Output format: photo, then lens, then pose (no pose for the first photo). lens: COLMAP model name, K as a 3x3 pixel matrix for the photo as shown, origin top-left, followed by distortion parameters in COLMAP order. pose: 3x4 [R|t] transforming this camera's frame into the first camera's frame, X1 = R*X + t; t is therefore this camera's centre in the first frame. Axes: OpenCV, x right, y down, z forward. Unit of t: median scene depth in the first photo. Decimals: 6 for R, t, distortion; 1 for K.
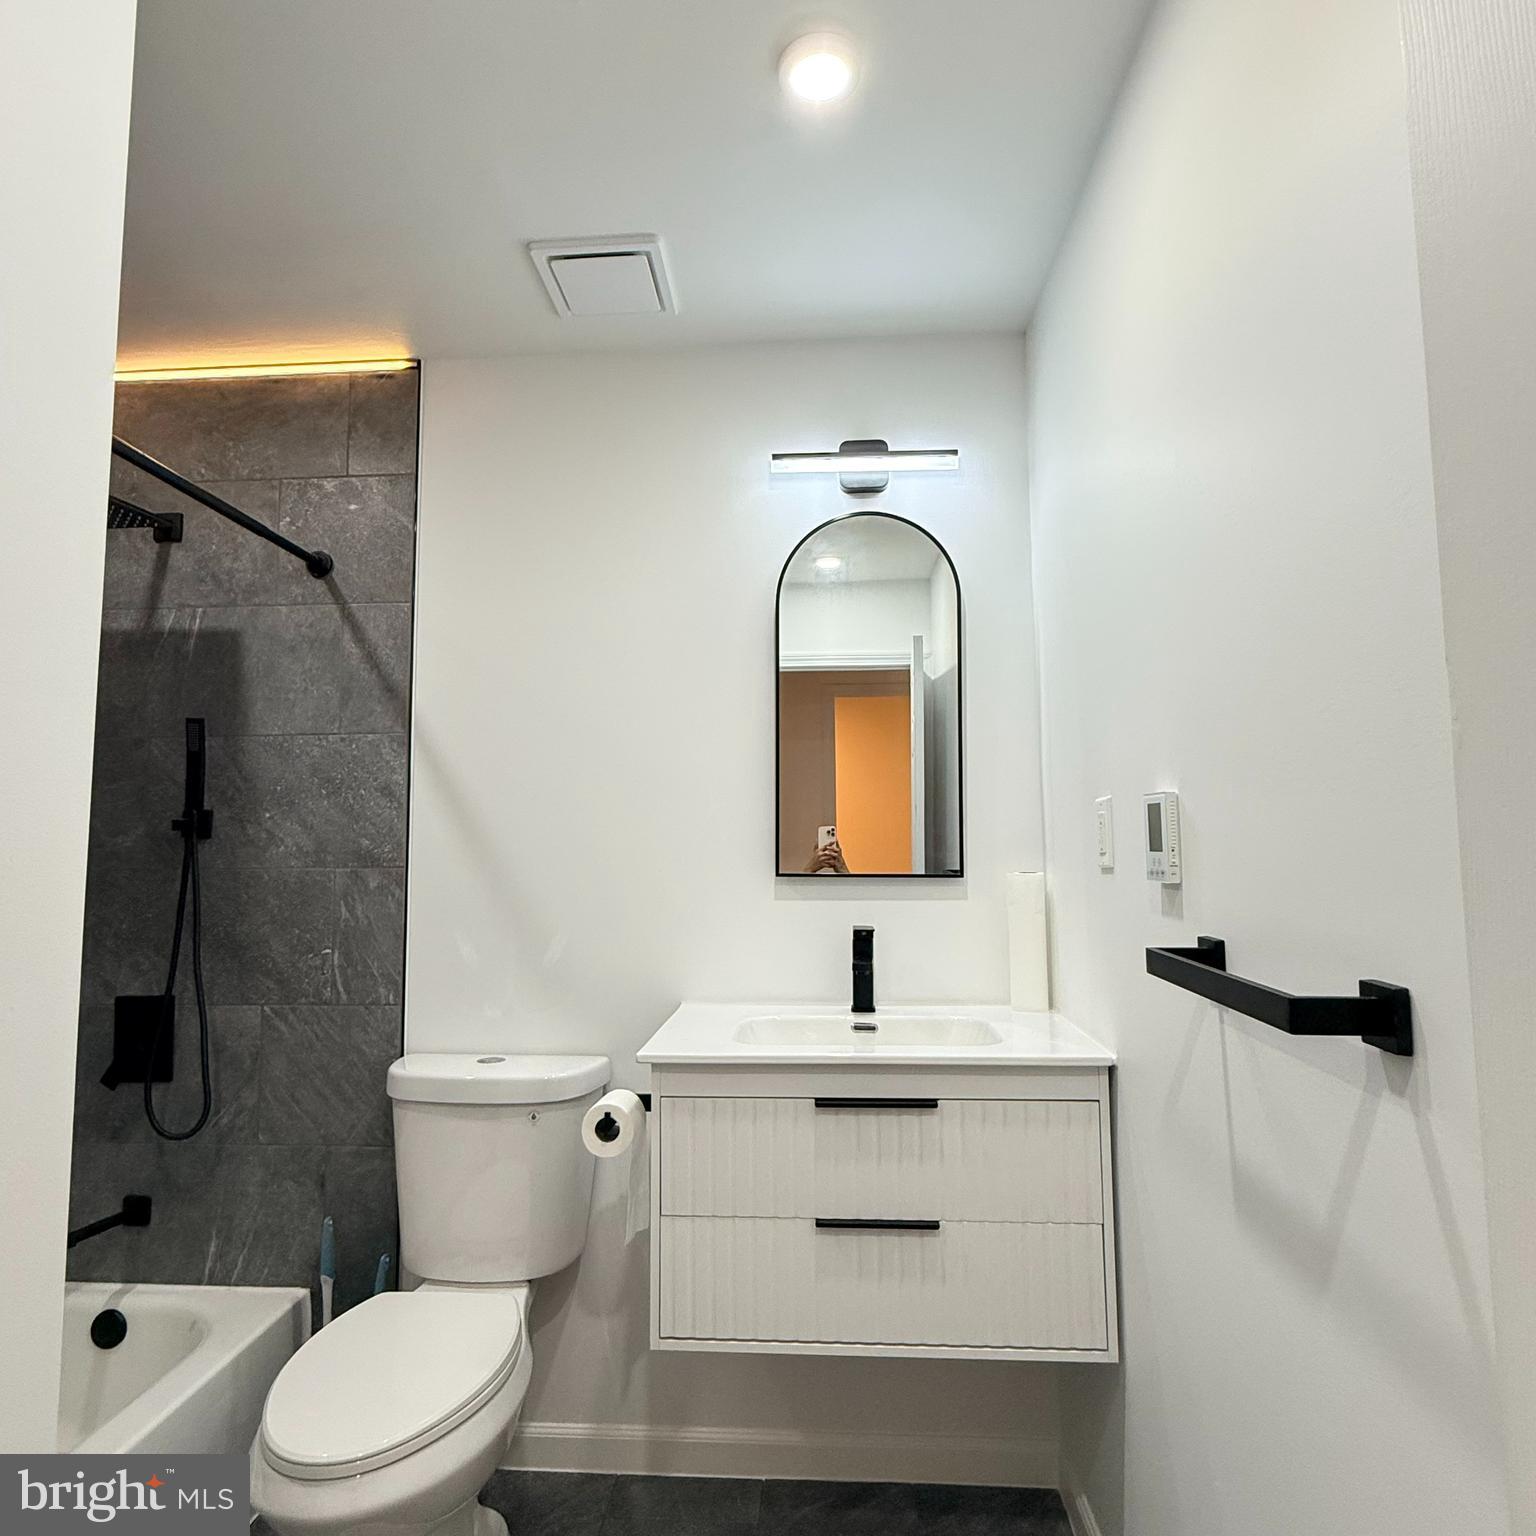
lens RADIAL K [[934.4, 0, 766.0], [0, 934.4, 770.1], [0, 0, 1]] dist [-0.003194, -0.001069]
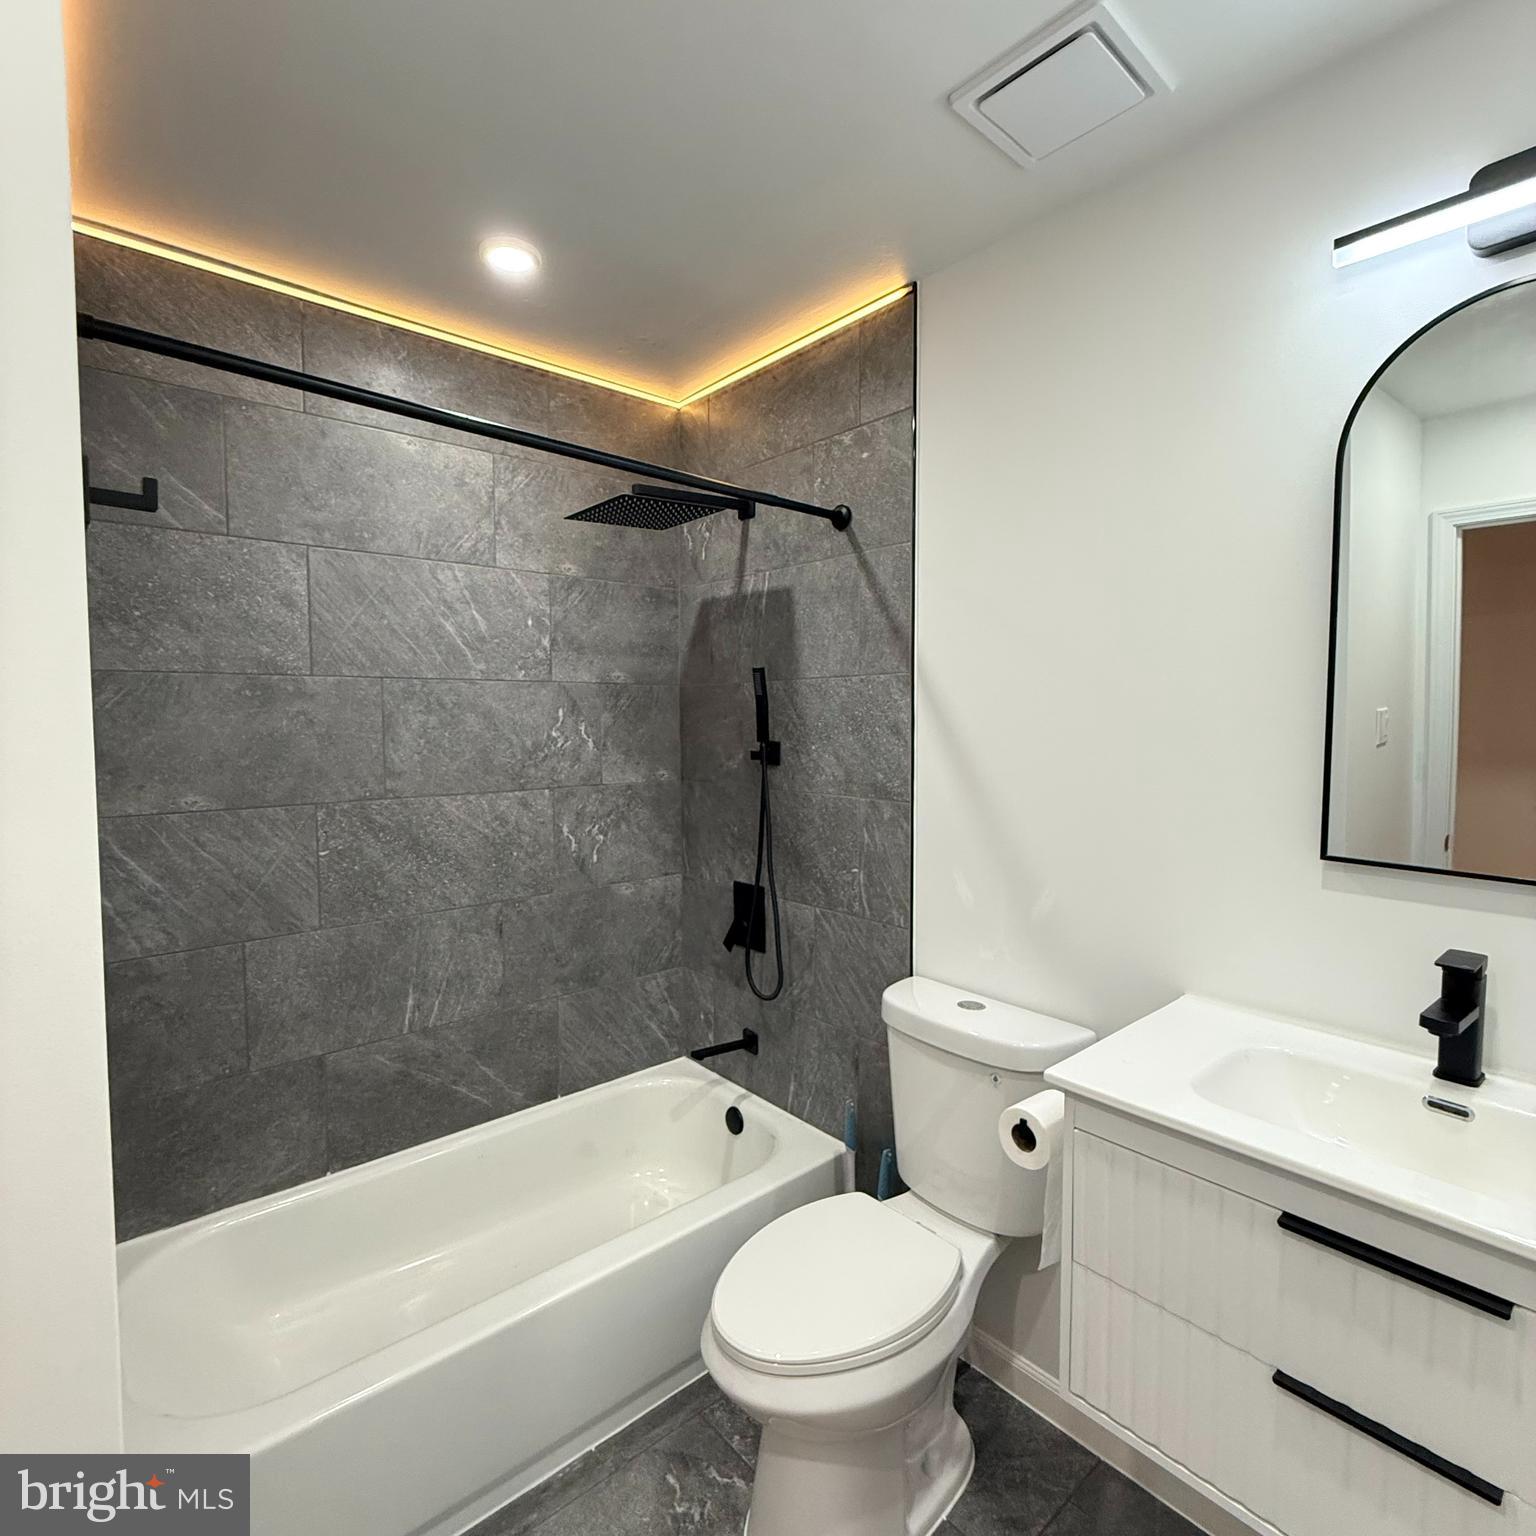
lens RADIAL K [[816.8, 0, 772.2], [0, 816.8, 761.8], [0, 0, 1]] dist [-0.000214, 0.000057]
pose [[0.704981, 0.045481, -0.707766, 0.150678], [0.053678, 0.991658, 0.117191, -0.056459], [0.707192, -0.120609, 0.696659, 0.257468]]
